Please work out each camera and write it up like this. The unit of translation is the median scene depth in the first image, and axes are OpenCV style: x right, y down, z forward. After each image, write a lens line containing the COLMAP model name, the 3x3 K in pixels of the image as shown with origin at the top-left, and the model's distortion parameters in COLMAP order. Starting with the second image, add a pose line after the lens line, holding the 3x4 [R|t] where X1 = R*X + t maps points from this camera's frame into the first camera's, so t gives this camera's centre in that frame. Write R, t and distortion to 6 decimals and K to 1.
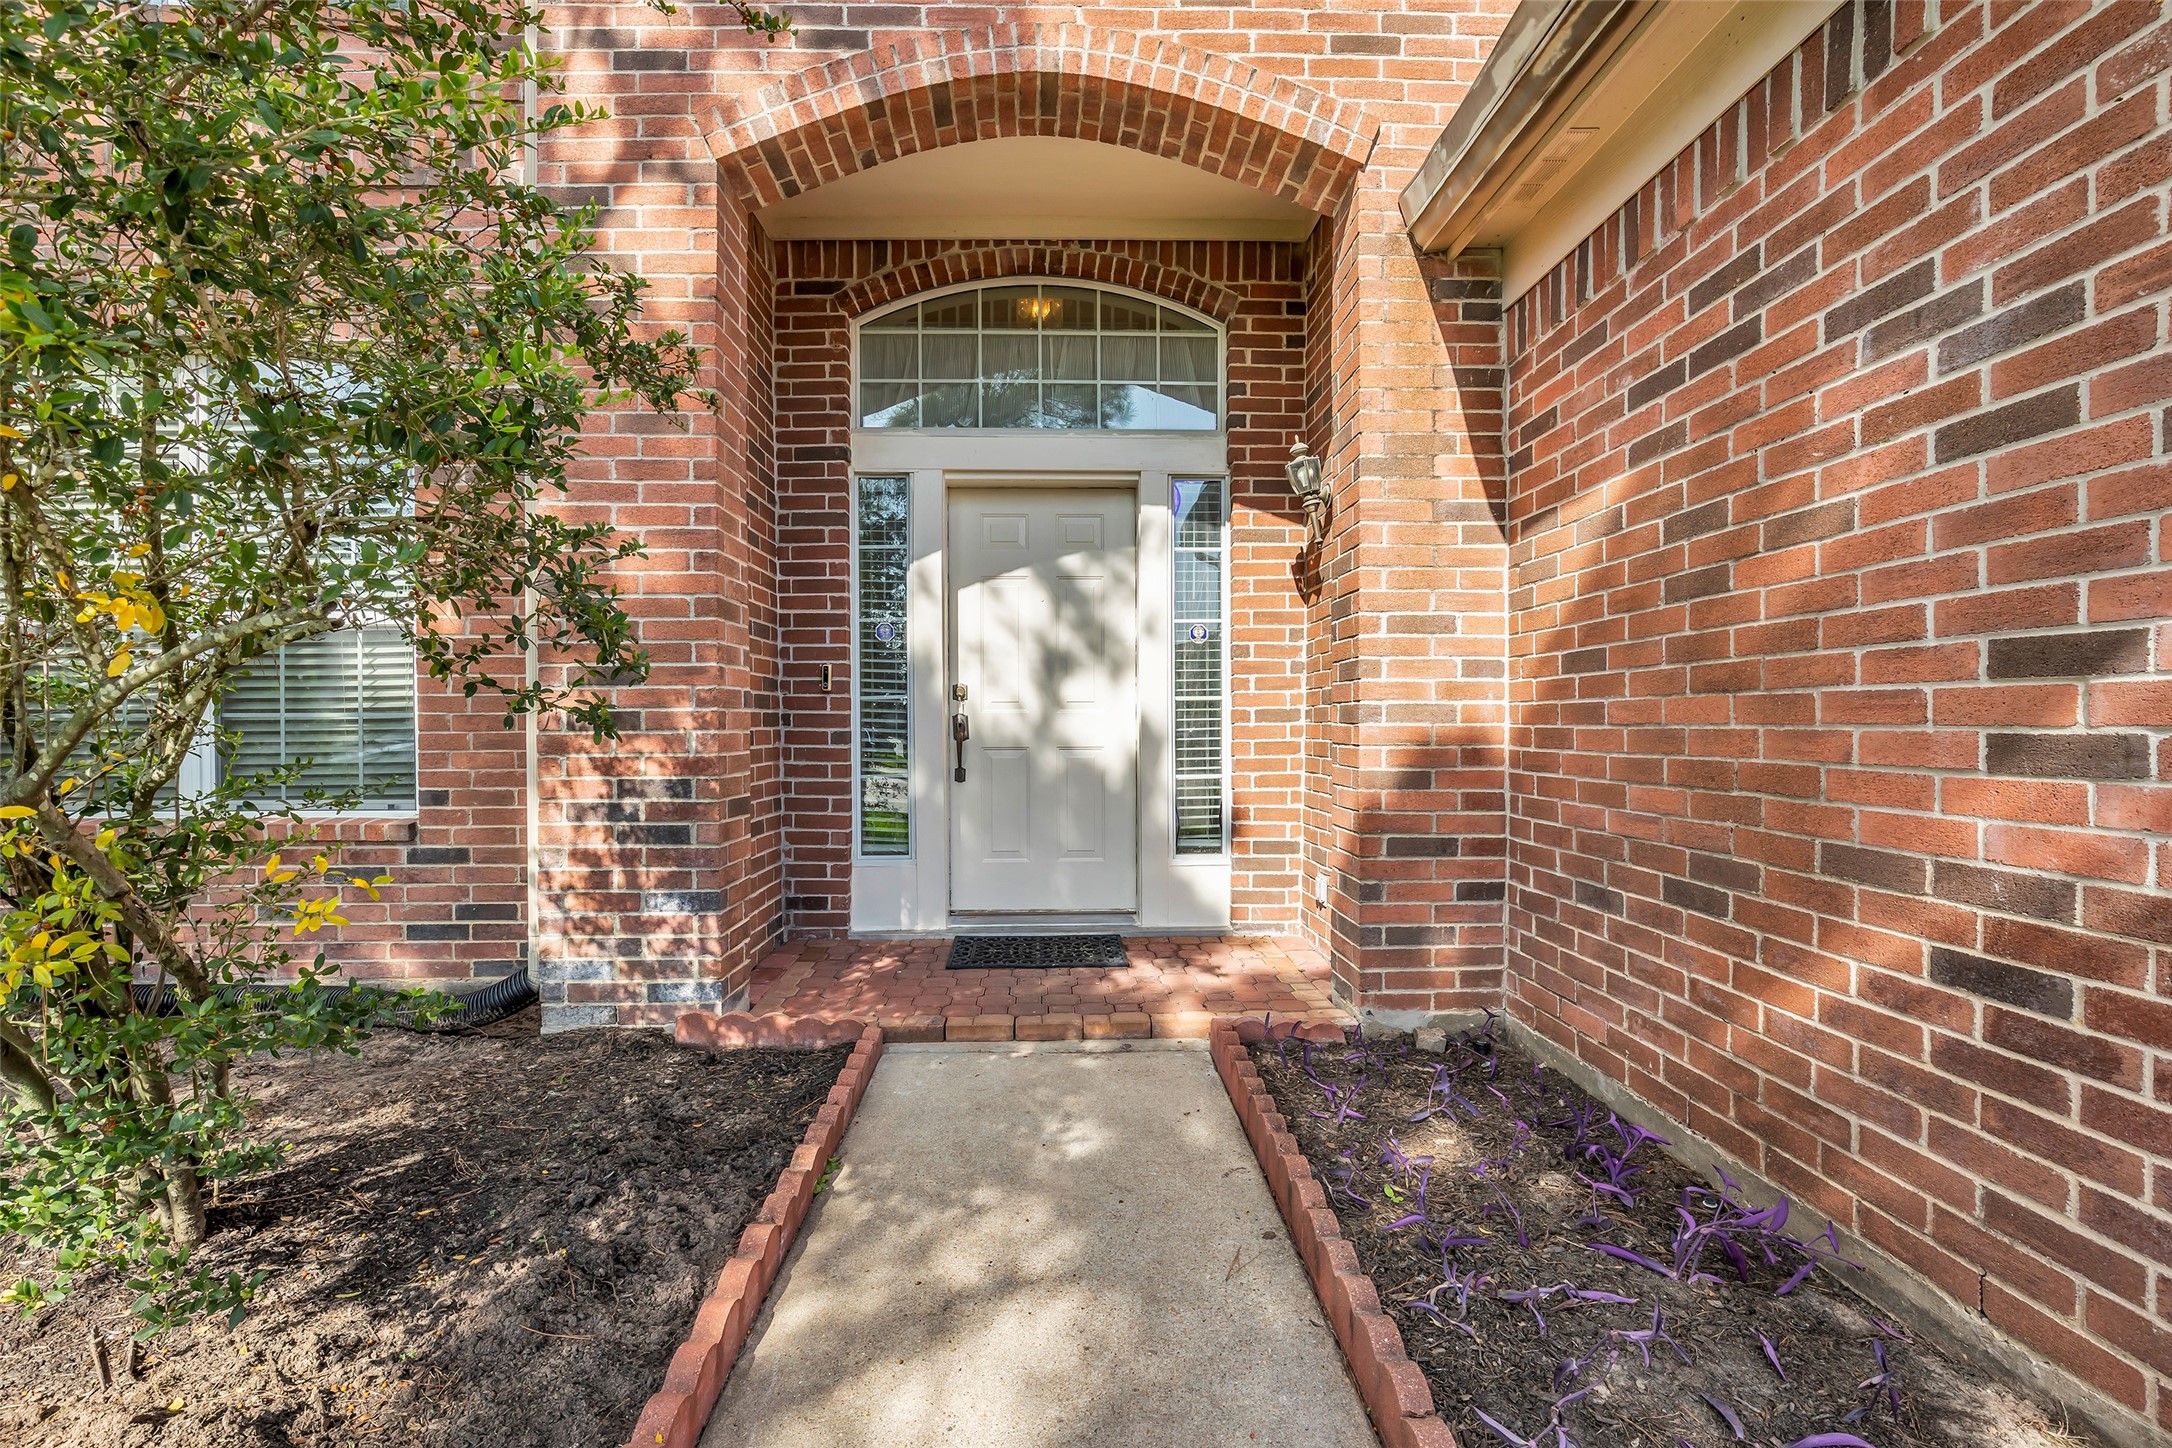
lens RADIAL K [[994.9, 0, 1080.7], [0, 994.9, 753.0], [0, 0, 1]] dist [-0.012870, 0.000892]
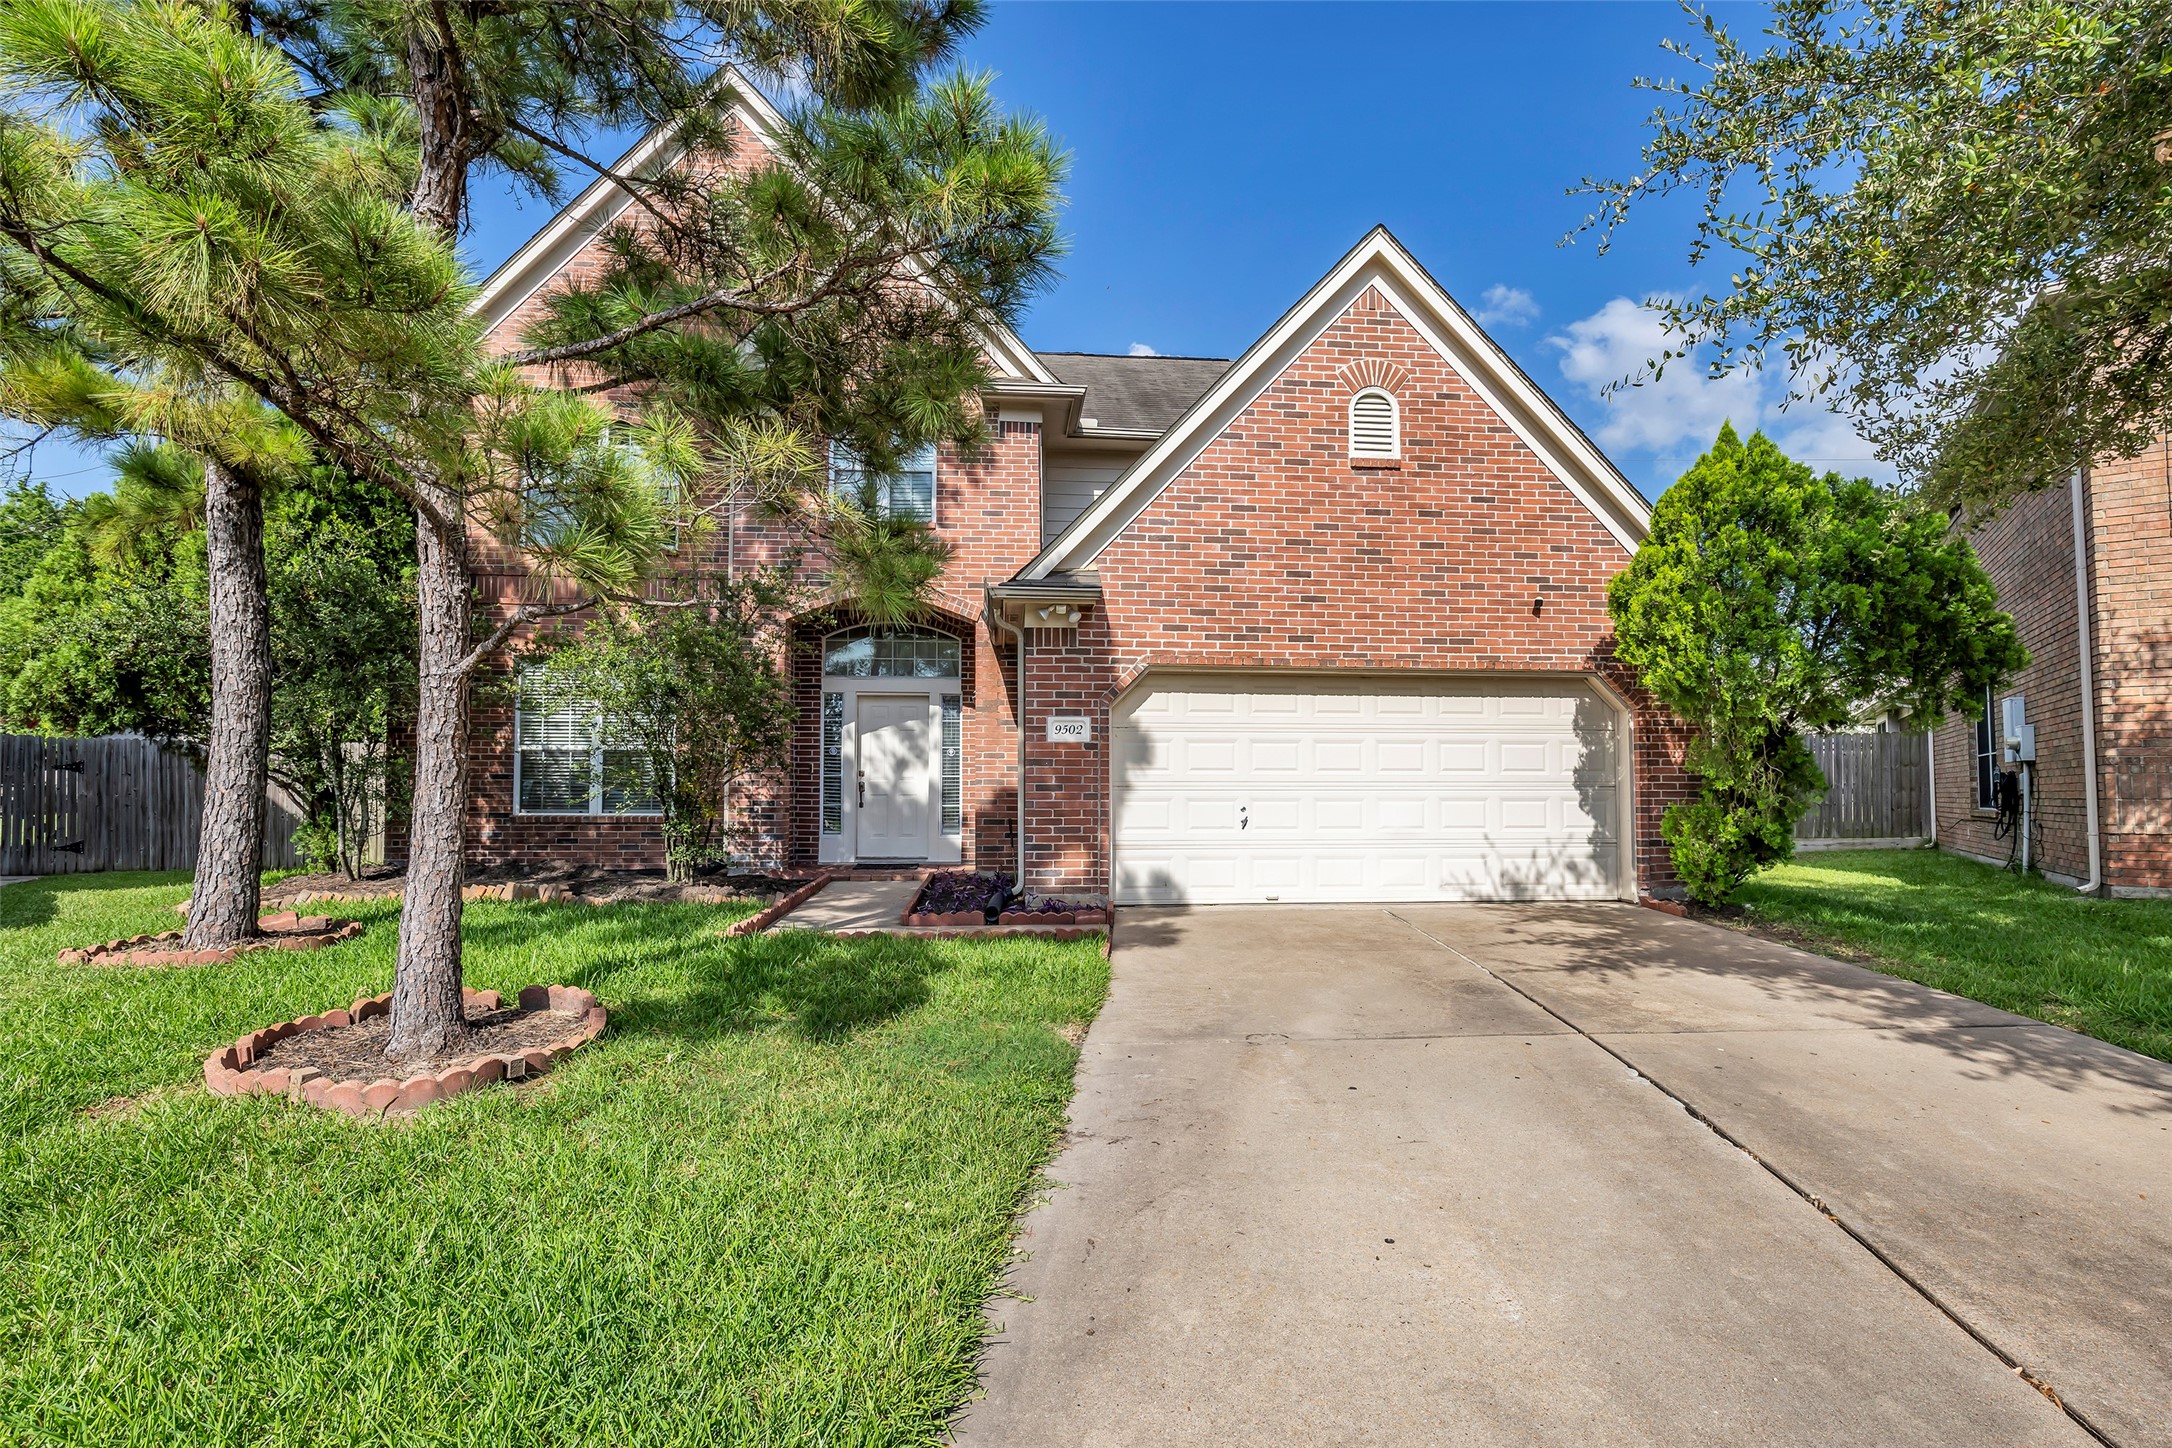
lens RADIAL K [[994.9, 0, 1080.7], [0, 994.9, 753.0], [0, 0, 1]] dist [-0.012870, 0.000892]
pose [[0.998823, 0.004691, 0.048287, 0.352930], [-0.001496, 0.997819, -0.065986, 0.062631], [-0.048491, 0.065836, 0.996652, -1.770445]]
